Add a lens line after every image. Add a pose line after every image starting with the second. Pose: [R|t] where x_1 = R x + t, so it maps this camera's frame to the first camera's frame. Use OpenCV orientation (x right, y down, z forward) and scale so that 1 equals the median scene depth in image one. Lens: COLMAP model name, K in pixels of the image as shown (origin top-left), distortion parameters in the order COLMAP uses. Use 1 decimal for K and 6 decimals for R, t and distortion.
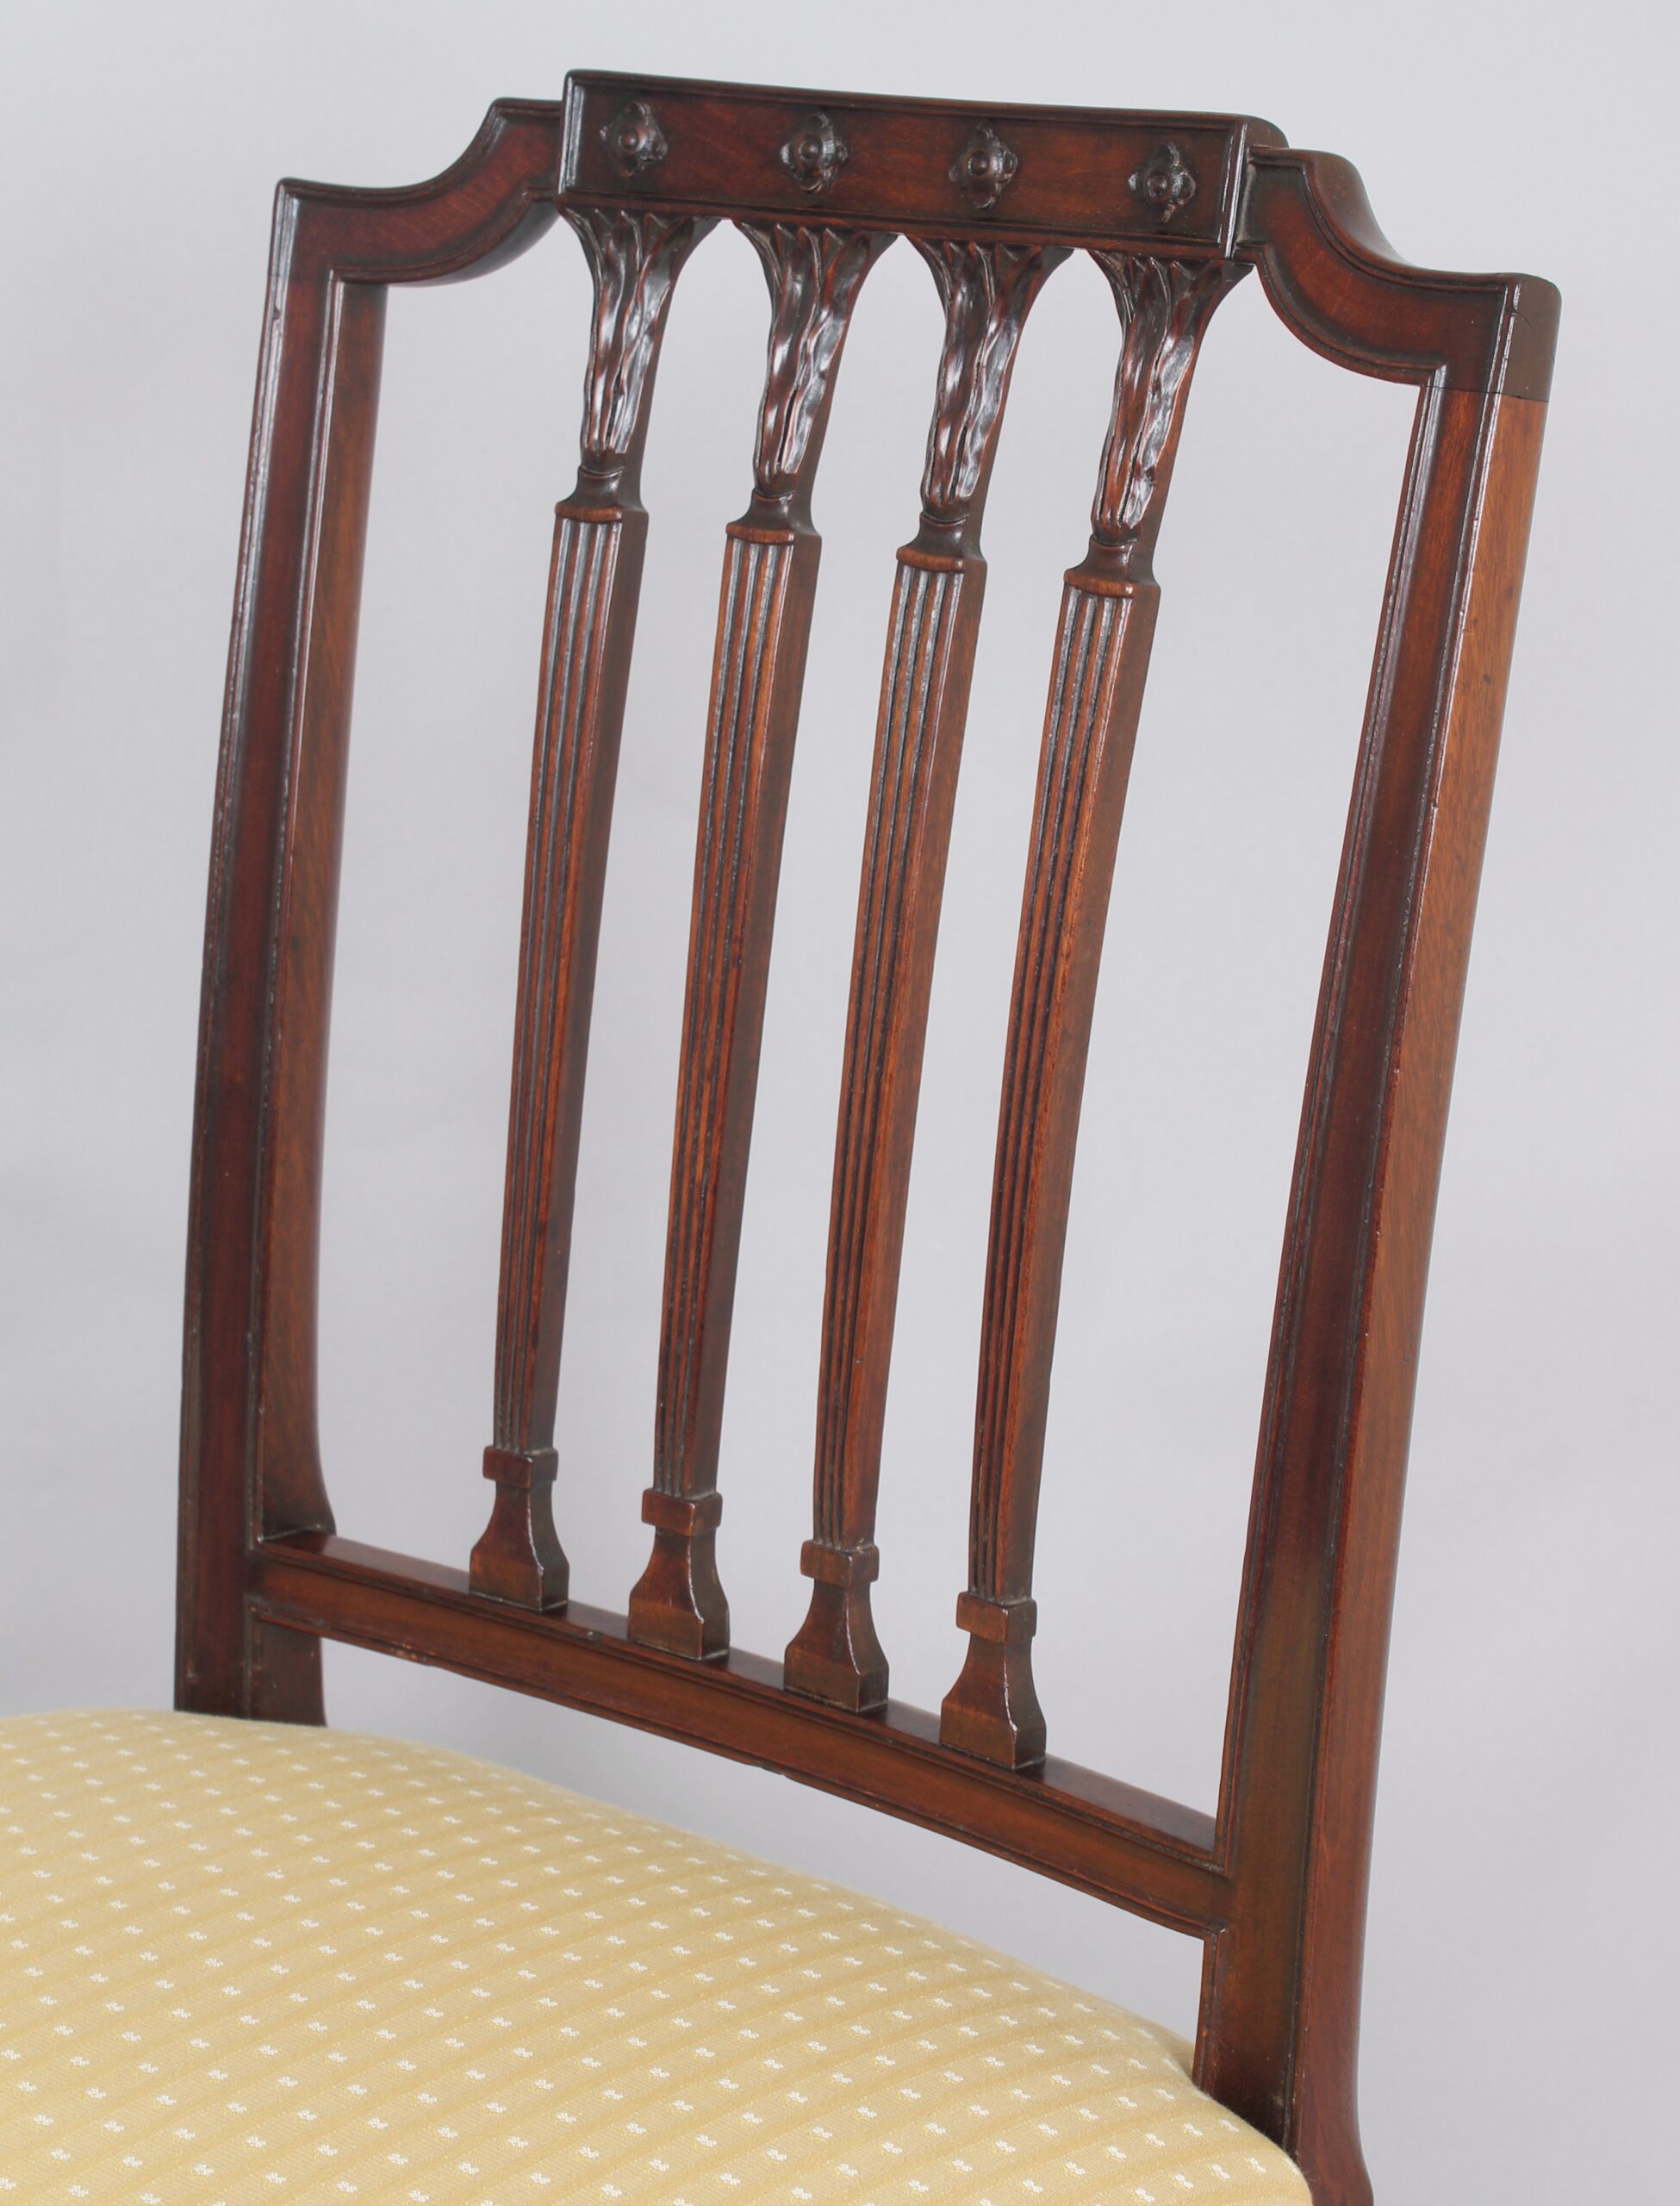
lens RADIAL K [[4811.2, 0, 847.5], [0, 4811.2, 1109.0], [0, 0, 1]] dist [0.025069, 0.000000]
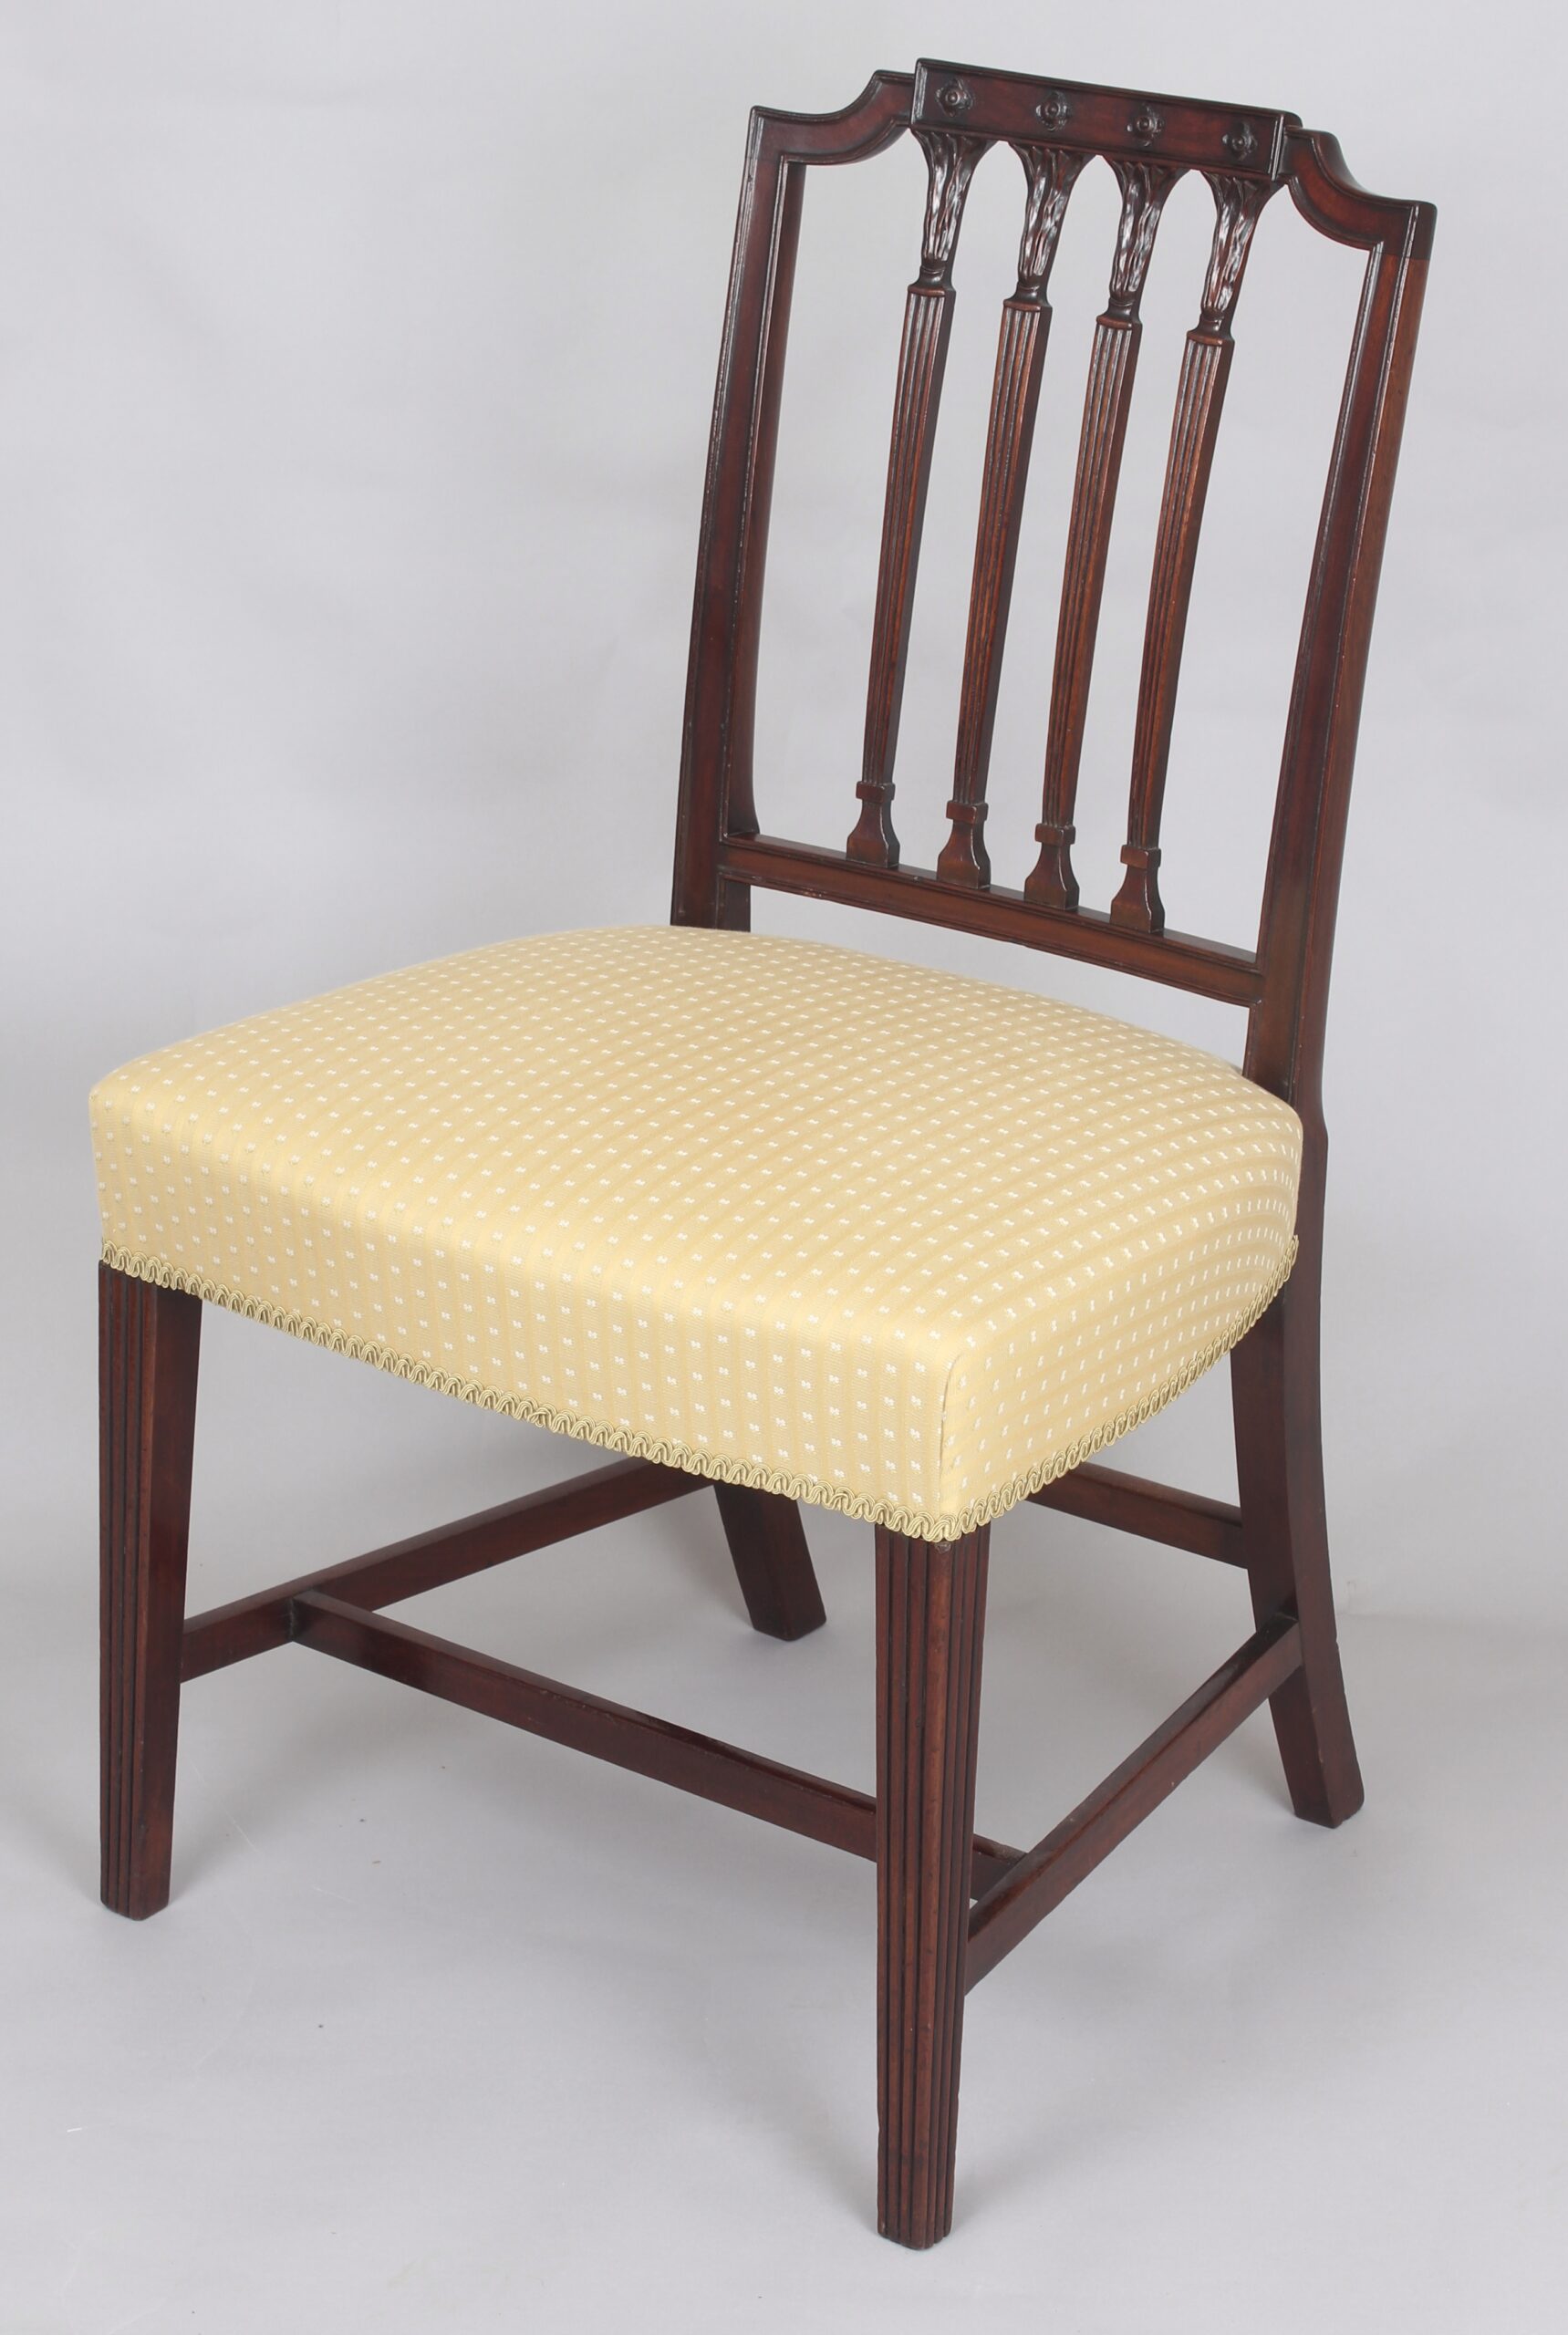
lens RADIAL K [[5204.5, 0, 783.8], [0, 5204.5, 1150.7], [0, 0, 1]] dist [0.026764, 0.000000]
pose [[0.998897, -0.000794, 0.046945, -0.216985], [-0.003339, 0.996123, 0.087906, 0.037244], [-0.046832, -0.087965, 0.995022, -1.145260]]
